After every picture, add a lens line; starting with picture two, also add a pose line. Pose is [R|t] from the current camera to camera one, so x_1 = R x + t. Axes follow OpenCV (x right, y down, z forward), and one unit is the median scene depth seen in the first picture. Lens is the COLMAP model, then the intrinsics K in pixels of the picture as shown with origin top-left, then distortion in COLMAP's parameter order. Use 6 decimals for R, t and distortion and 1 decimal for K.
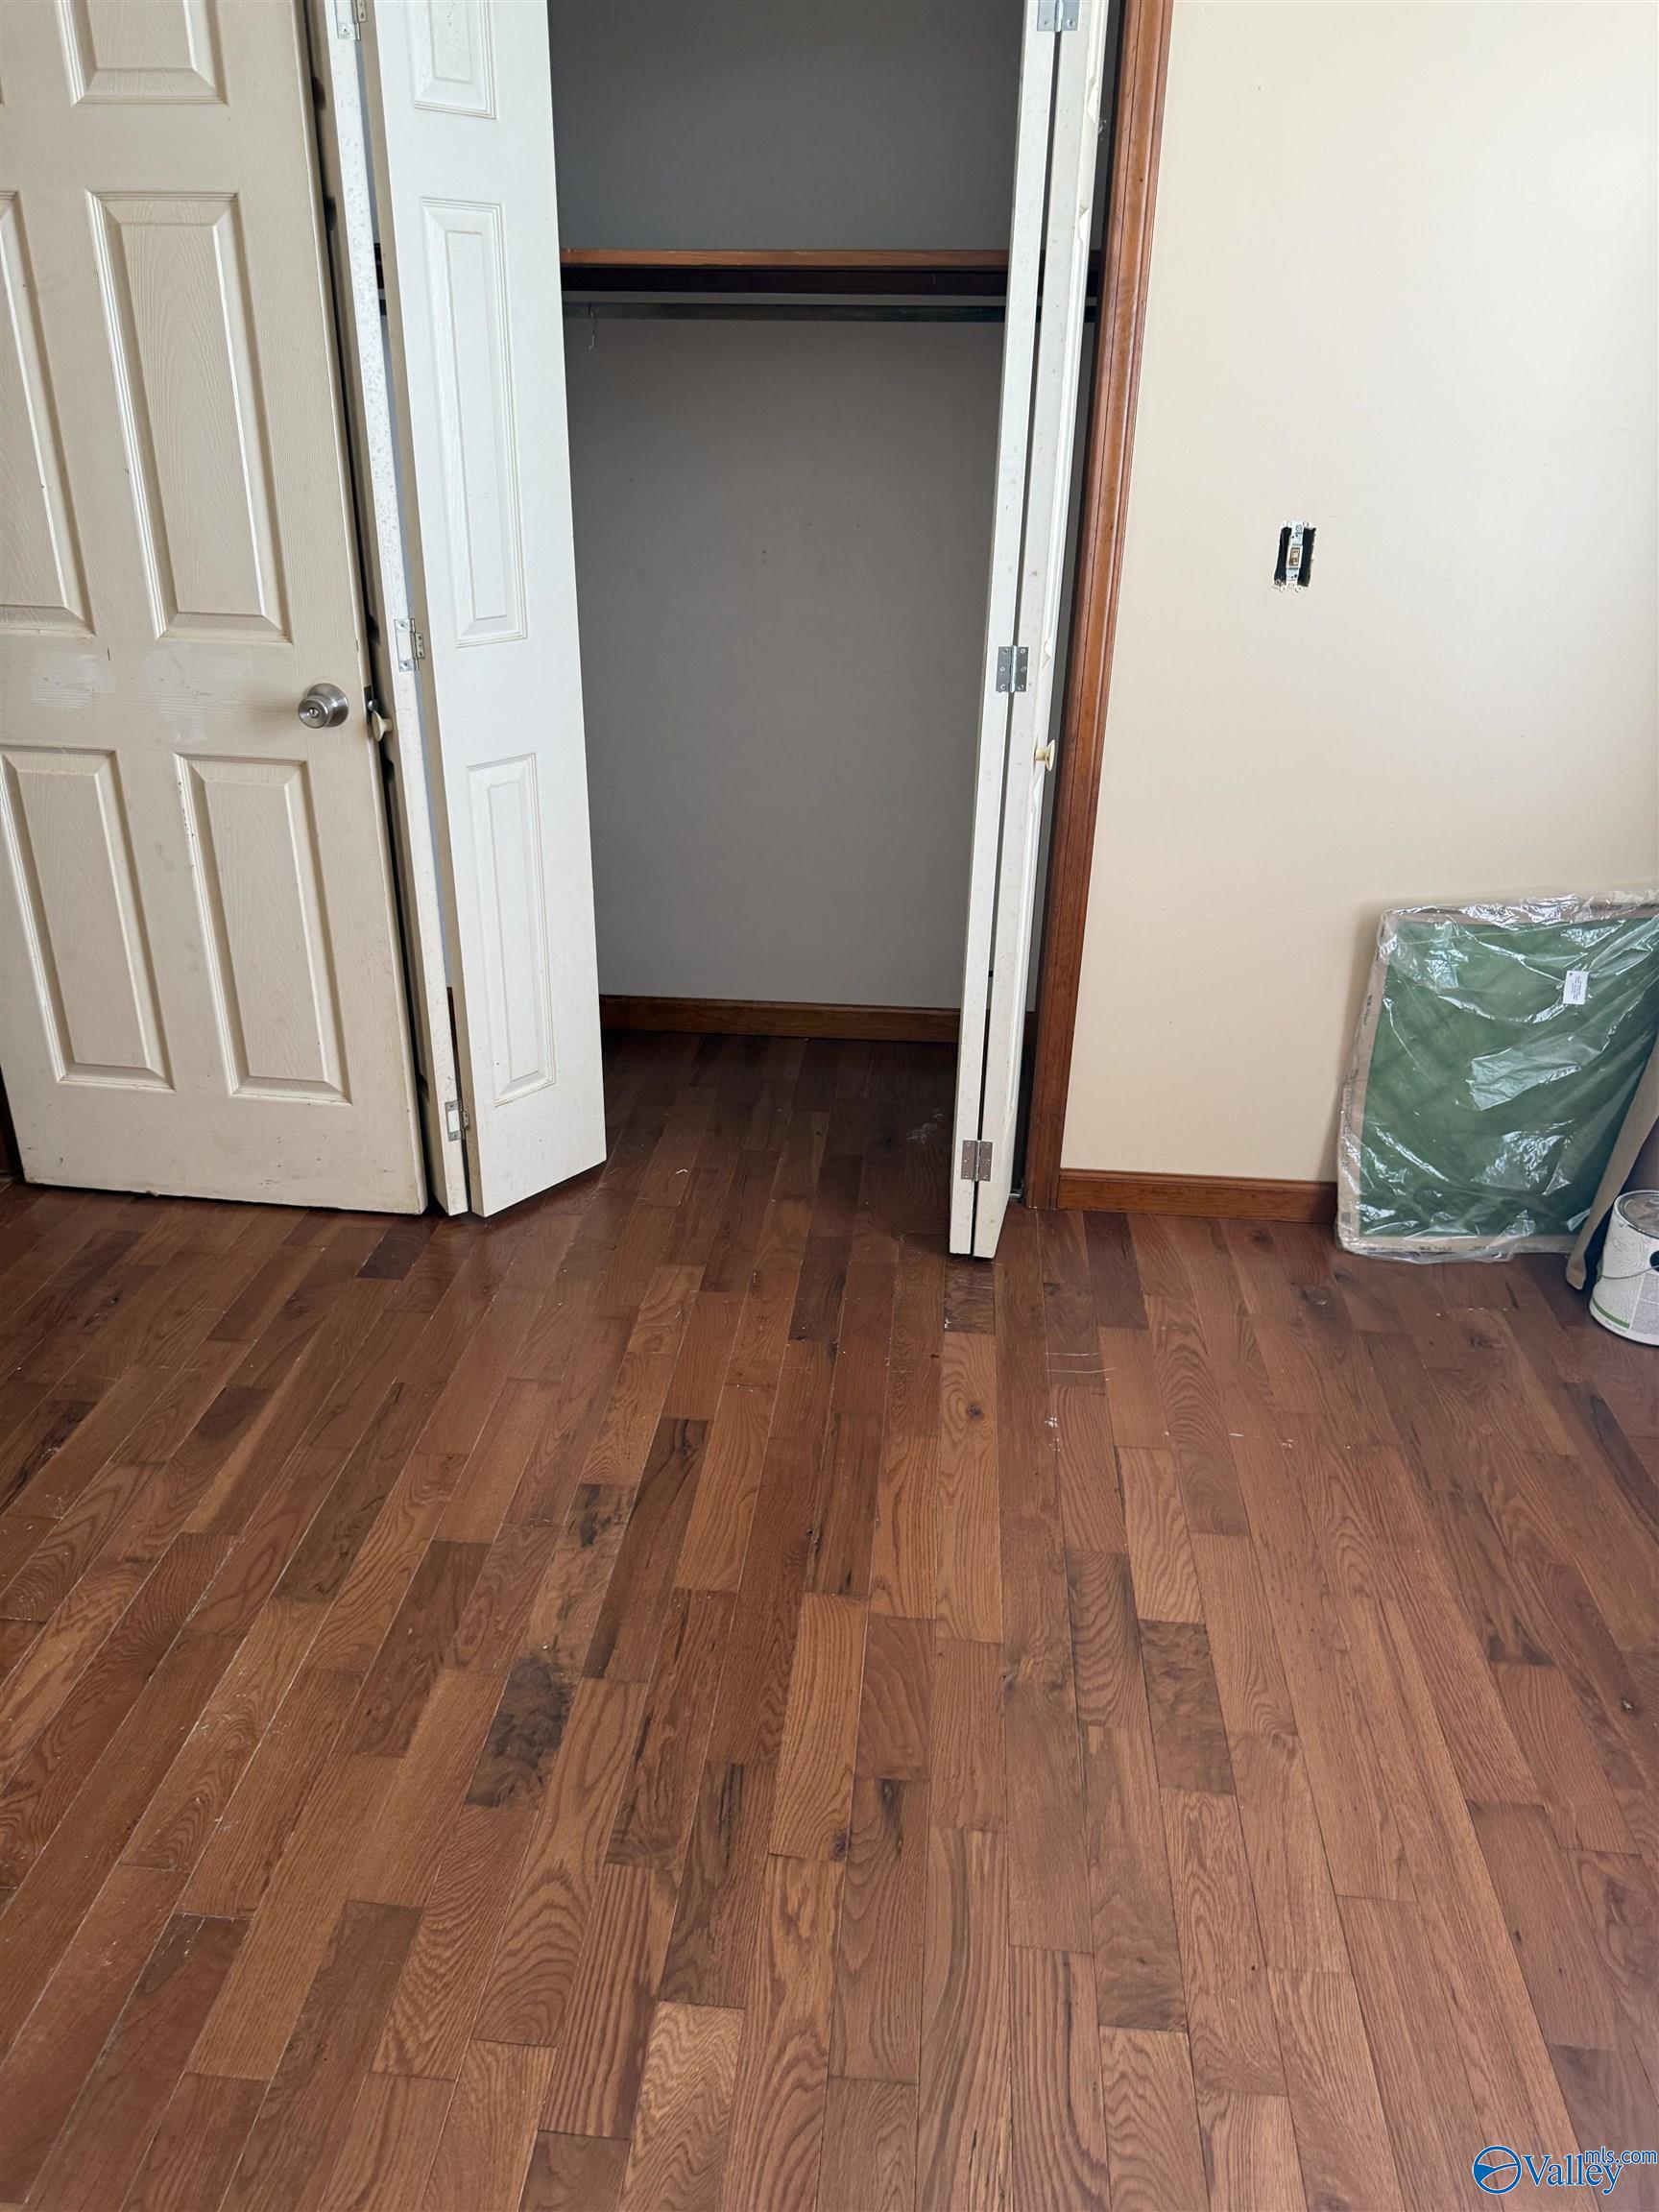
lens RADIAL K [[1572.8, 0, 832.2], [0, 1572.8, 1104.9], [0, 0, 1]] dist [0.038891, -0.054669]
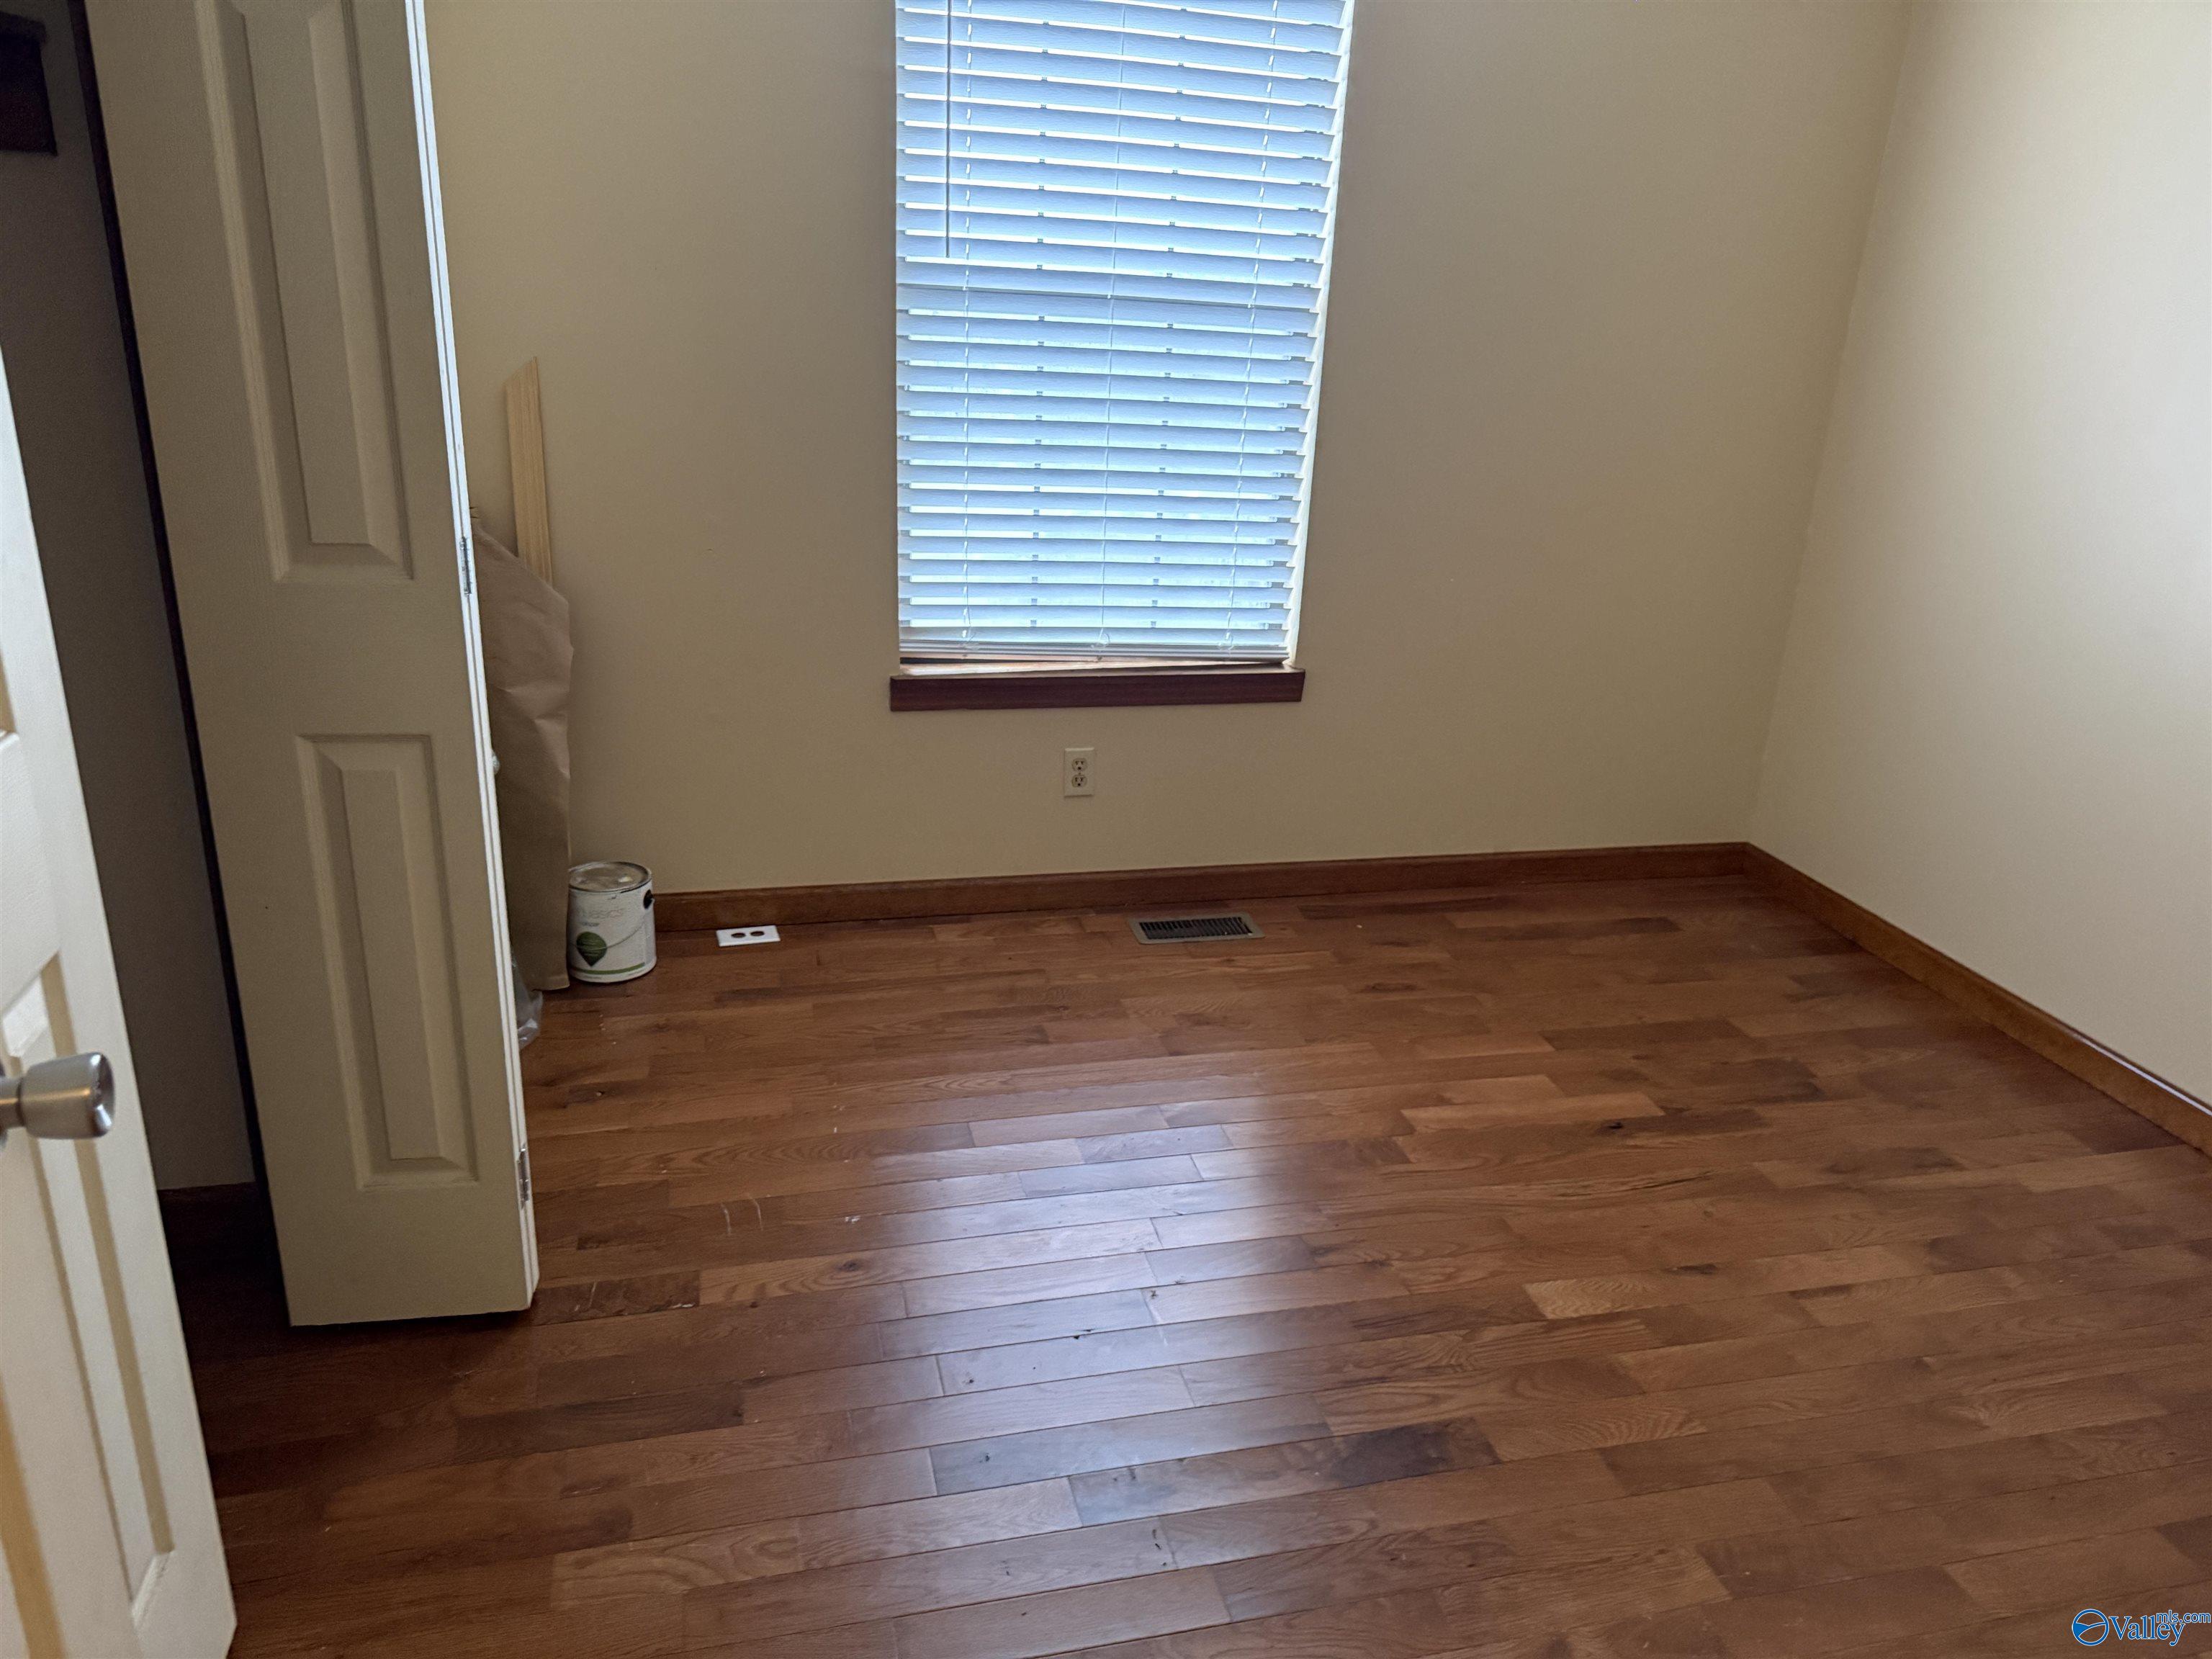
lens RADIAL K [[1572.8, 0, 1103.9], [0, 1572.8, 839.1], [0, 0, 1]] dist [0.038891, -0.054669]
pose [[-0.318679, -0.355380, 0.878720, -0.970435], [0.367223, 0.808364, 0.460104, -0.548731], [-0.873837, 0.469312, -0.127105, 1.162803]]
